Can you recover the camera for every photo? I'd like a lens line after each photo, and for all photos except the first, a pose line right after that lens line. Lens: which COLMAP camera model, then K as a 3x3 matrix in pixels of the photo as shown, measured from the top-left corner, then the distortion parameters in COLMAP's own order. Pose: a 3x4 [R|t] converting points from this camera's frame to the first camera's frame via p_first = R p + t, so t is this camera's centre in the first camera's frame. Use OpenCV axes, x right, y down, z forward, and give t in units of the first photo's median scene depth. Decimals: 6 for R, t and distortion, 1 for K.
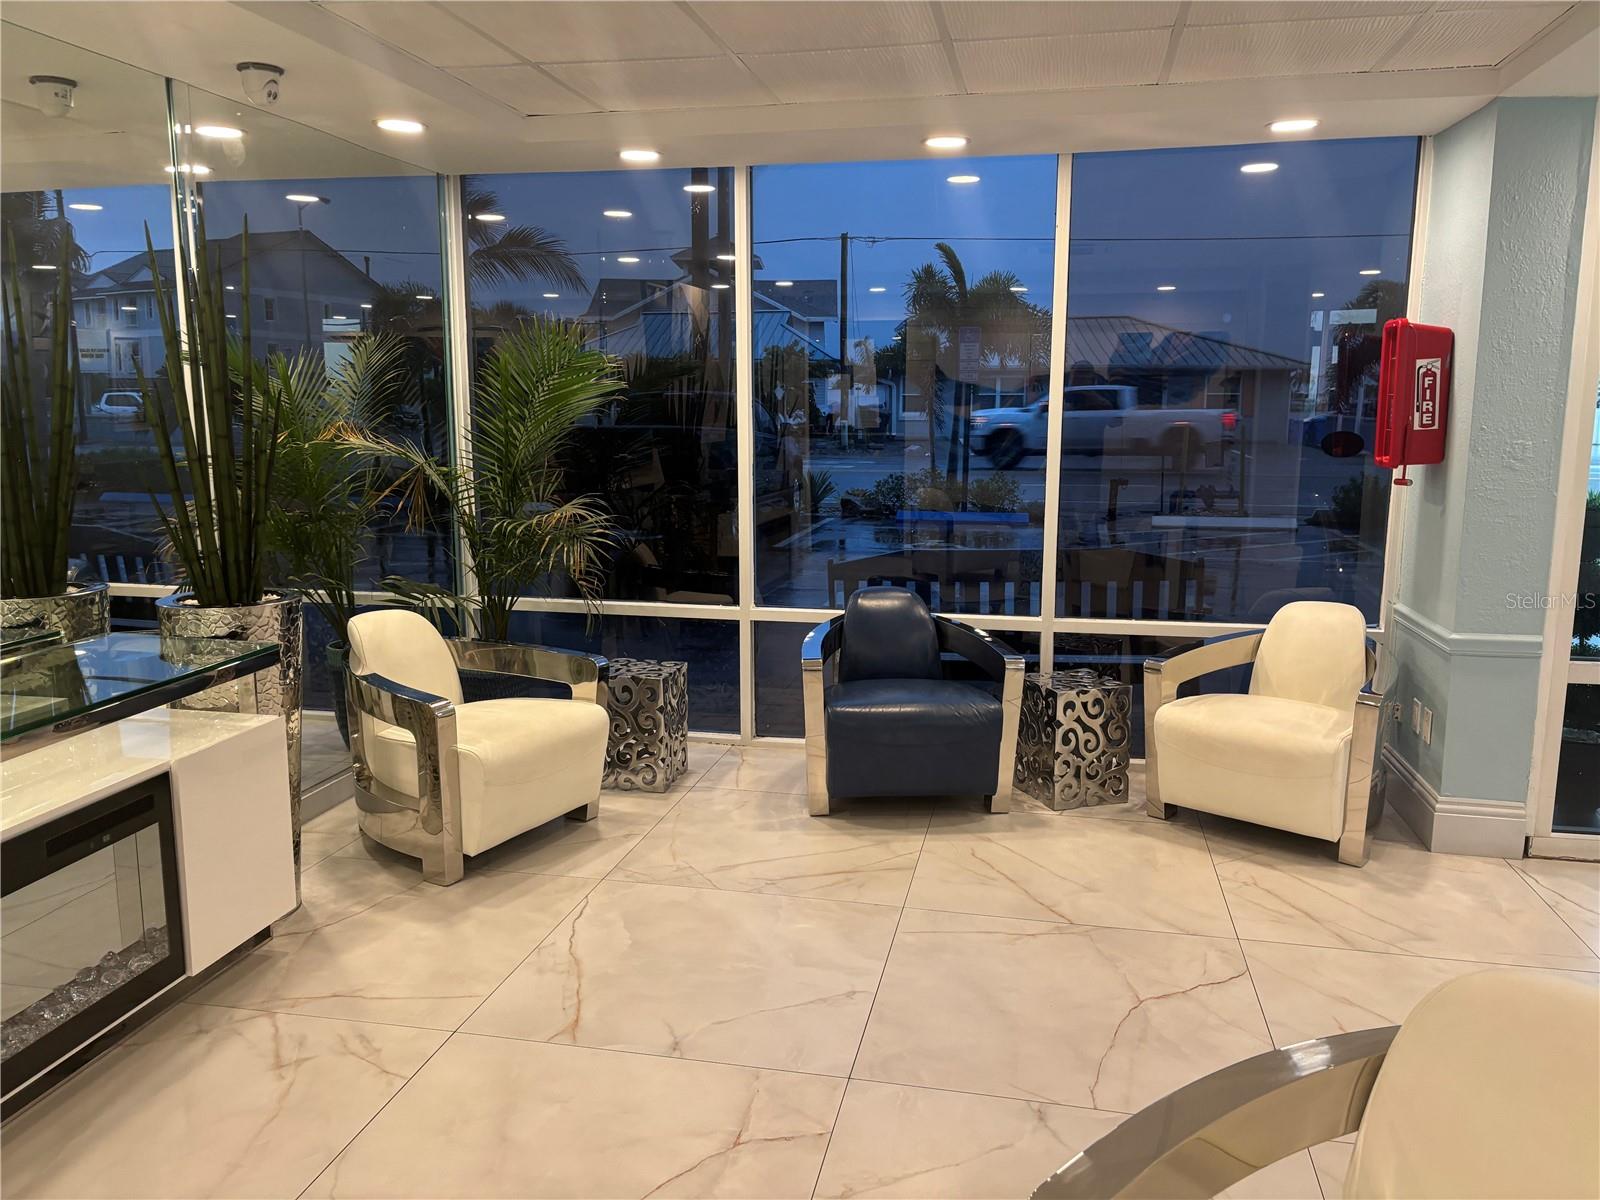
lens RADIAL K [[1197.1, 0, 803.2], [0, 1197.1, 594.5], [0, 0, 1]] dist [0.016903, -0.005022]
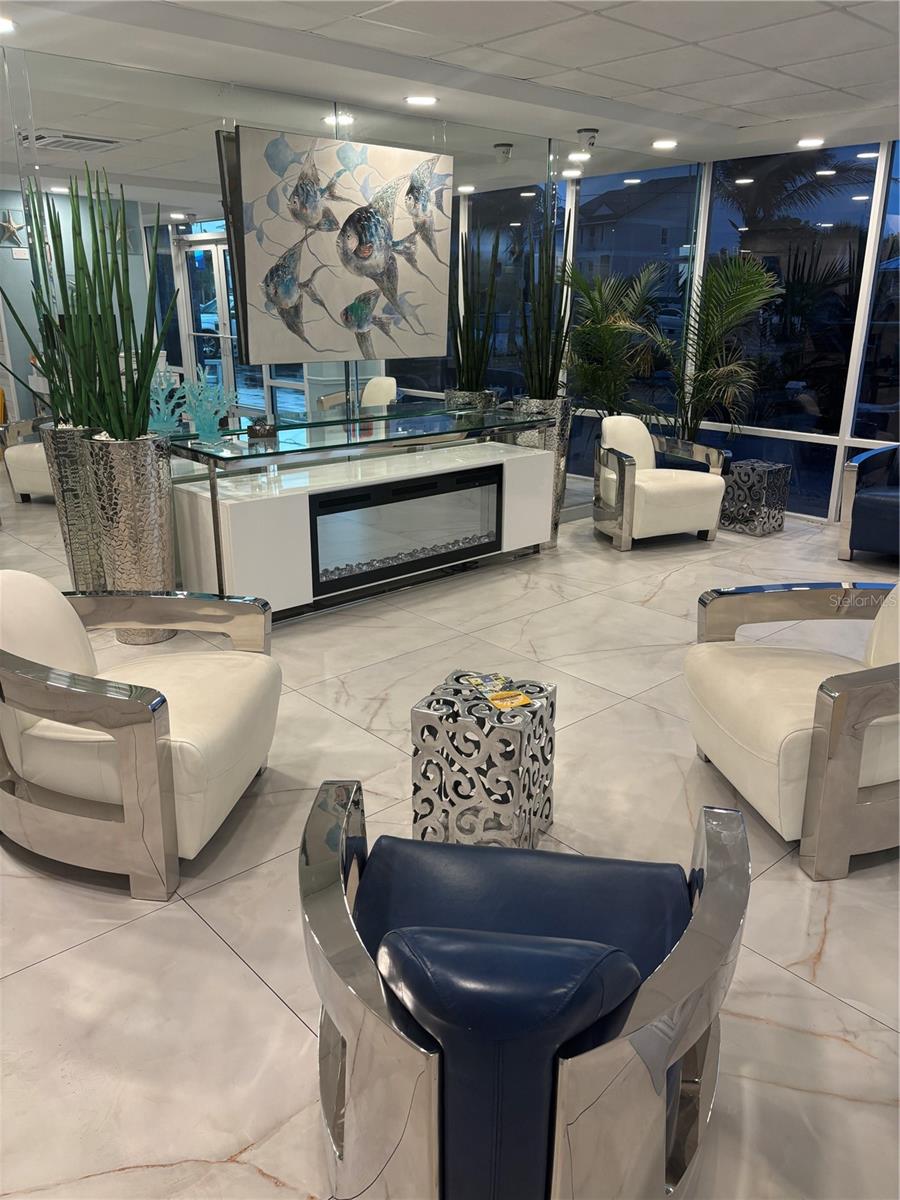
lens RADIAL K [[908.6, 0, 450.0], [0, 908.6, 600.0], [0, 0, 1]] dist [0.080609, -0.123408]
pose [[0.805327, 0.189370, -0.561772, 0.332833], [-0.103325, 0.977941, 0.181537, 0.070223], [0.583758, -0.088151, 0.807128, -0.398075]]
